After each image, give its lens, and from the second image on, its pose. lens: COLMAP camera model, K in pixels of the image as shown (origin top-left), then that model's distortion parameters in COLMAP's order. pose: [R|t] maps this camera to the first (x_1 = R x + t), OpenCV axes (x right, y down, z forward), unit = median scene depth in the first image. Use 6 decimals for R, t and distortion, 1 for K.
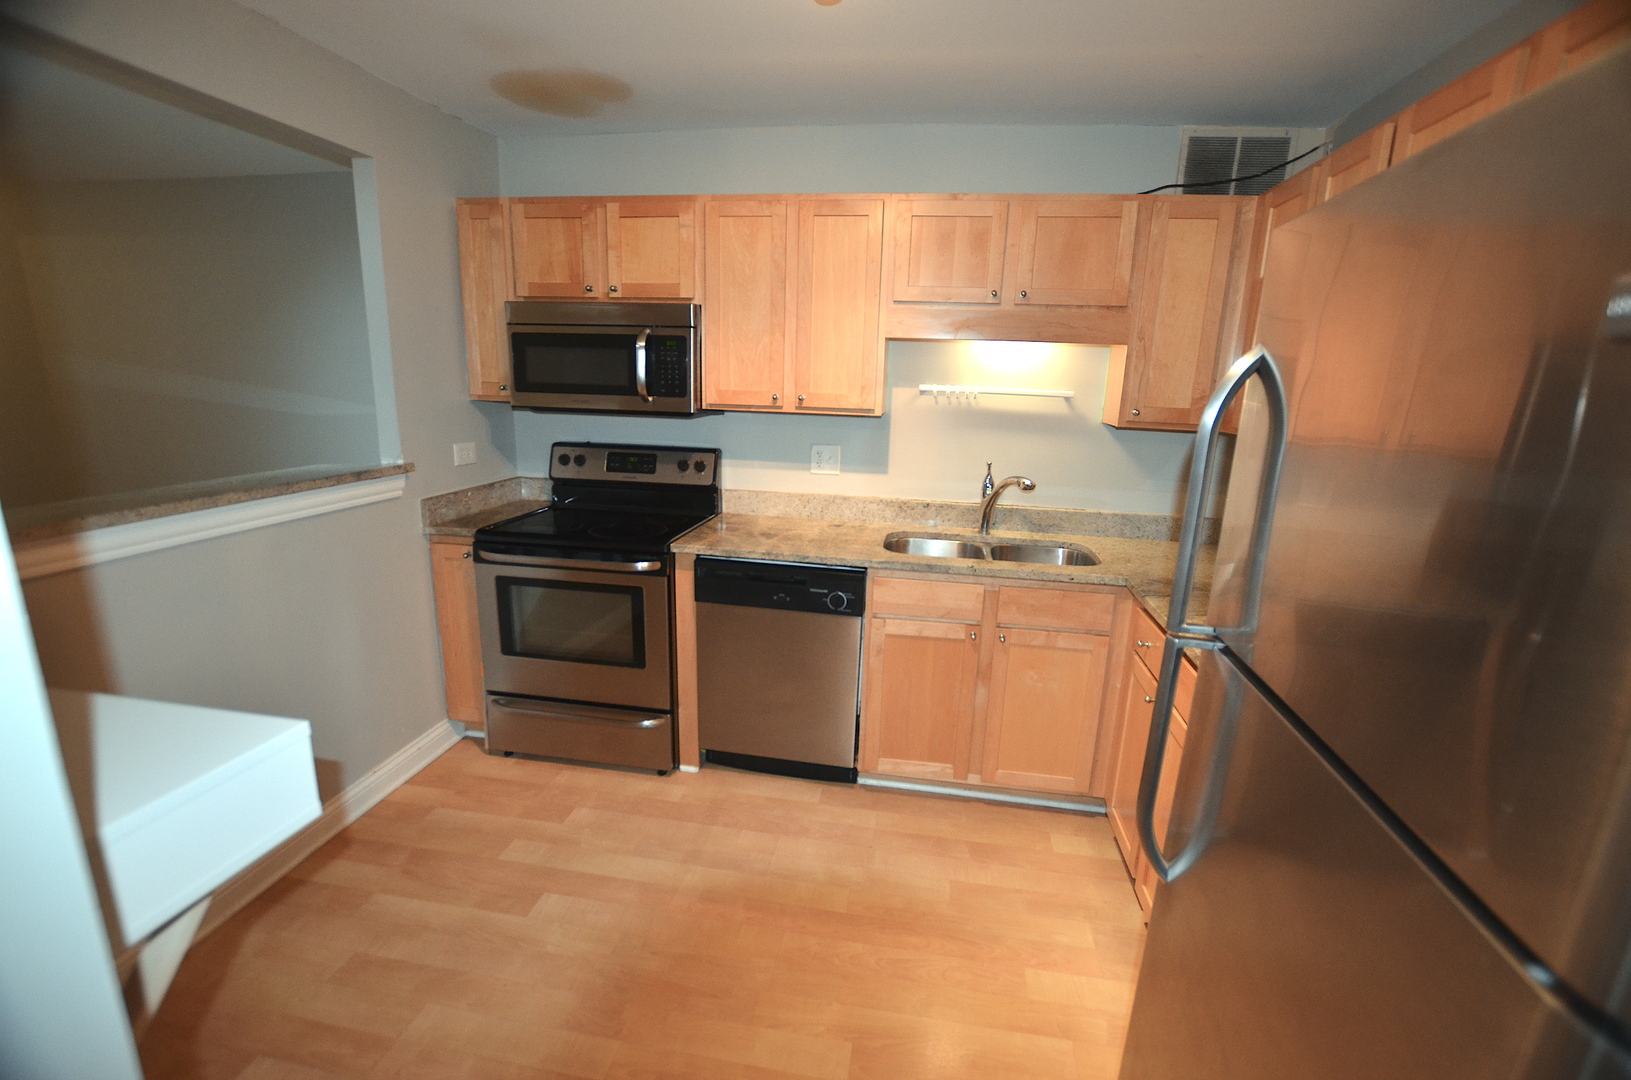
lens RADIAL K [[704.4, 0, 815.5], [0, 704.4, 540.0], [0, 0, 1]] dist [-0.025534, 0.000194]
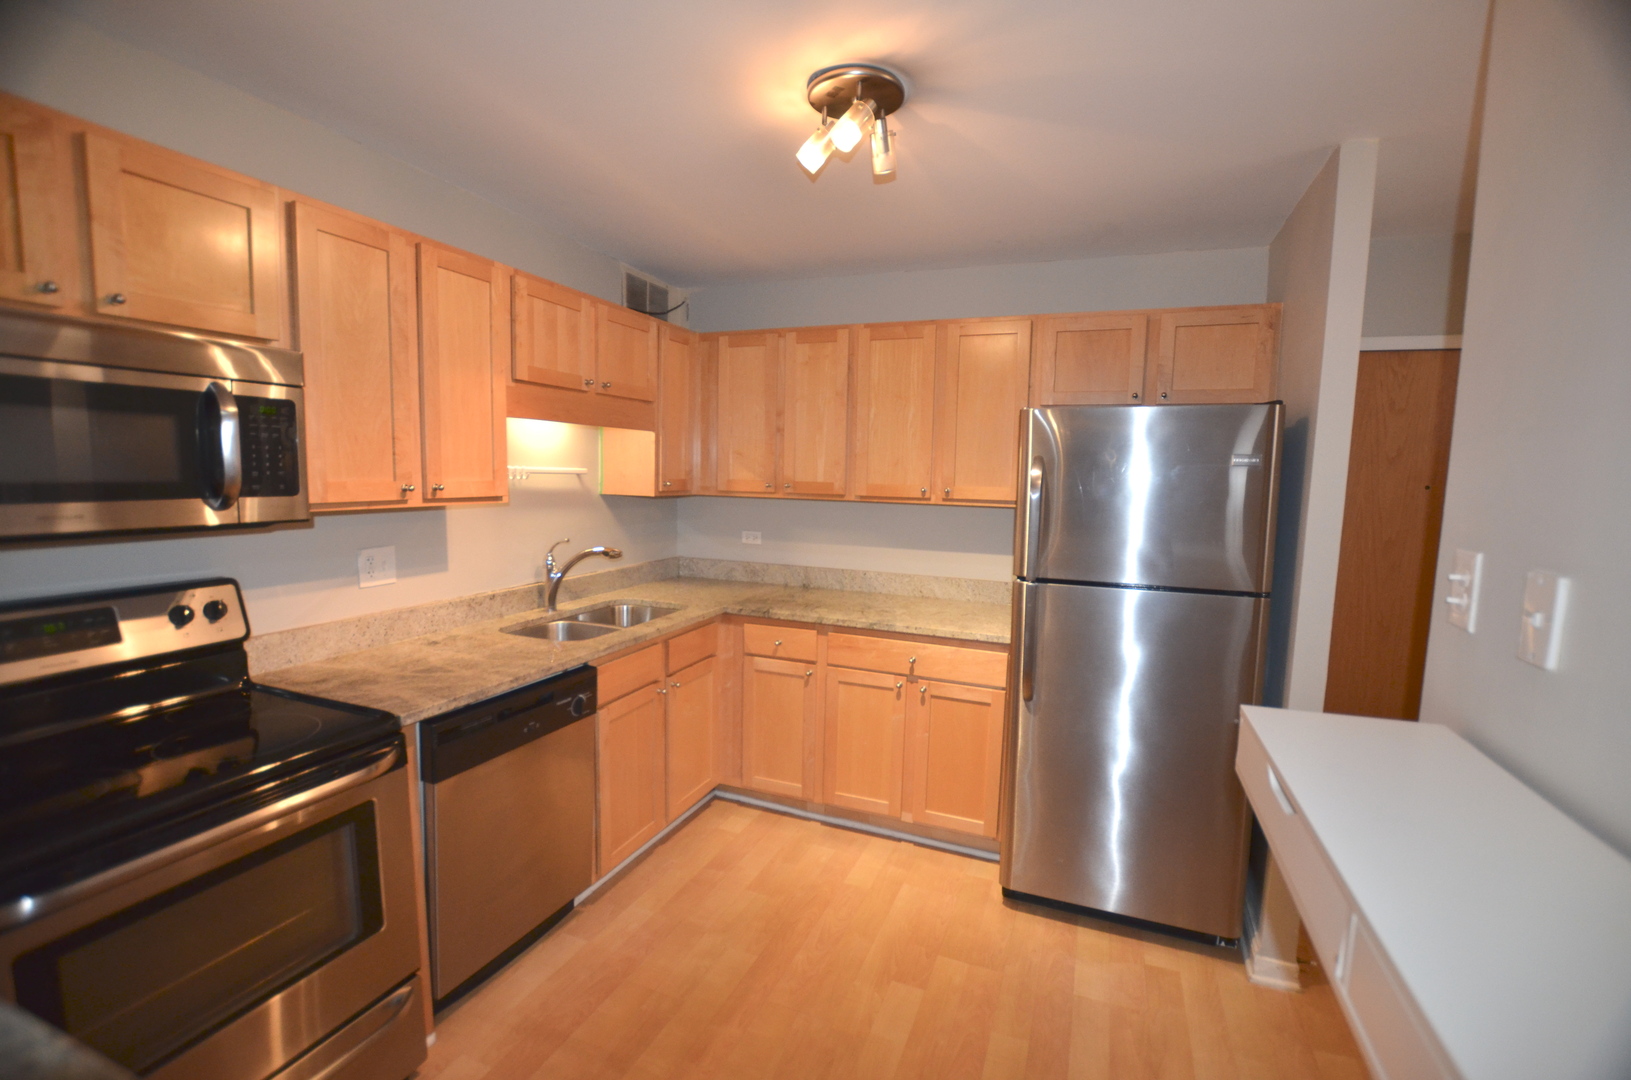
lens RADIAL K [[717.1, 0, 815.5], [0, 717.1, 540.0], [0, 0, 1]] dist [-0.019661, 0.000105]
pose [[0.217872, -0.123270, 0.968161, -0.665032], [0.197395, 0.977056, 0.079981, -0.118091], [-0.955807, 0.173684, 0.237206, 0.393141]]
